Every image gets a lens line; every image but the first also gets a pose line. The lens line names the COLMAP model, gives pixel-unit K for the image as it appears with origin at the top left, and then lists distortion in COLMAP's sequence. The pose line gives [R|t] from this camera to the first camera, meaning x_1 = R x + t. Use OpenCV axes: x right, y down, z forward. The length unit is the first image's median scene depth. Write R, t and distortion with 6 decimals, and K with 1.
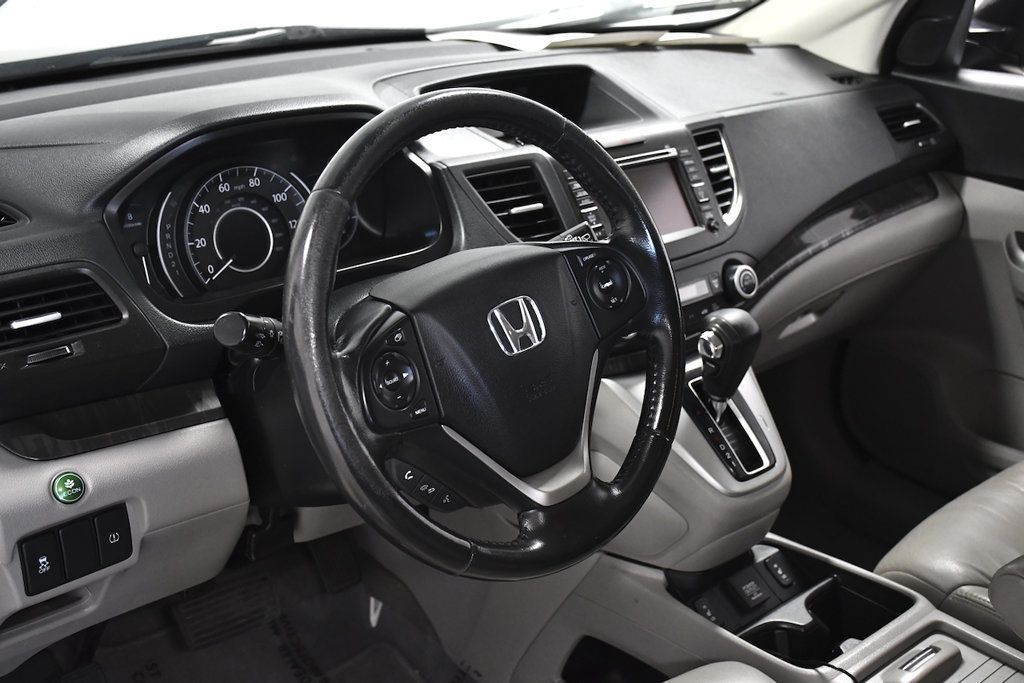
lens RADIAL K [[1266.8, 0, 512.0], [0, 1266.8, 341.5], [0, 0, 1]] dist [0.111899, 0.008442]
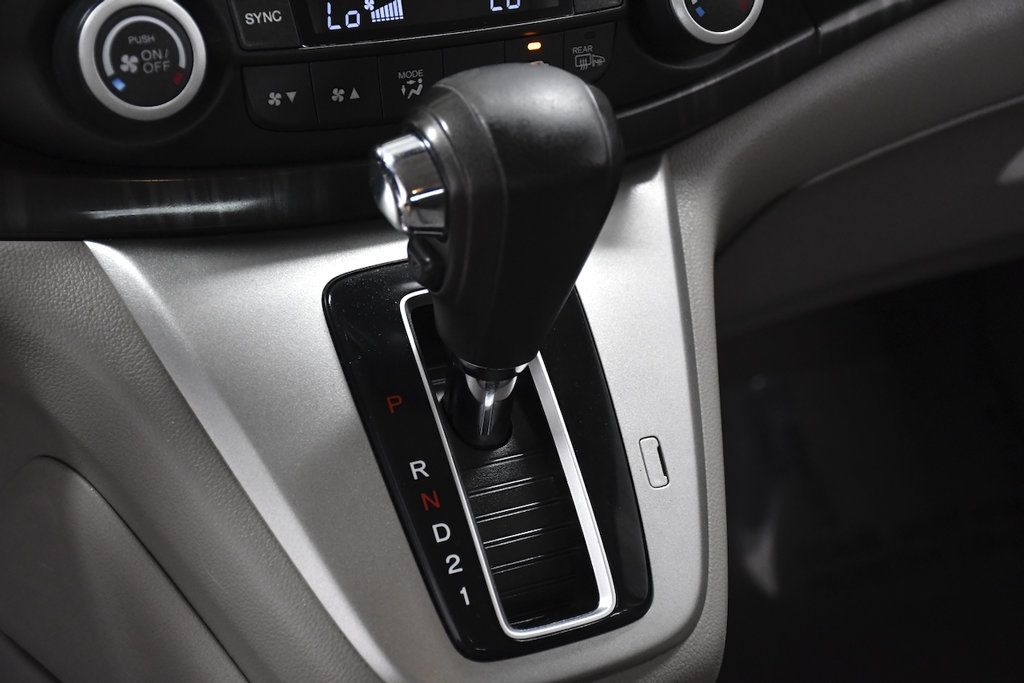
lens RADIAL K [[1957.4, 0, 512.0], [0, 1957.4, 341.5], [0, 0, 1]] dist [0.299750, -0.069570]
pose [[0.960190, 0.158647, -0.229925, 0.275064], [-0.127701, 0.981330, 0.143822, -0.027559], [0.248449, -0.108735, 0.962523, 0.562903]]
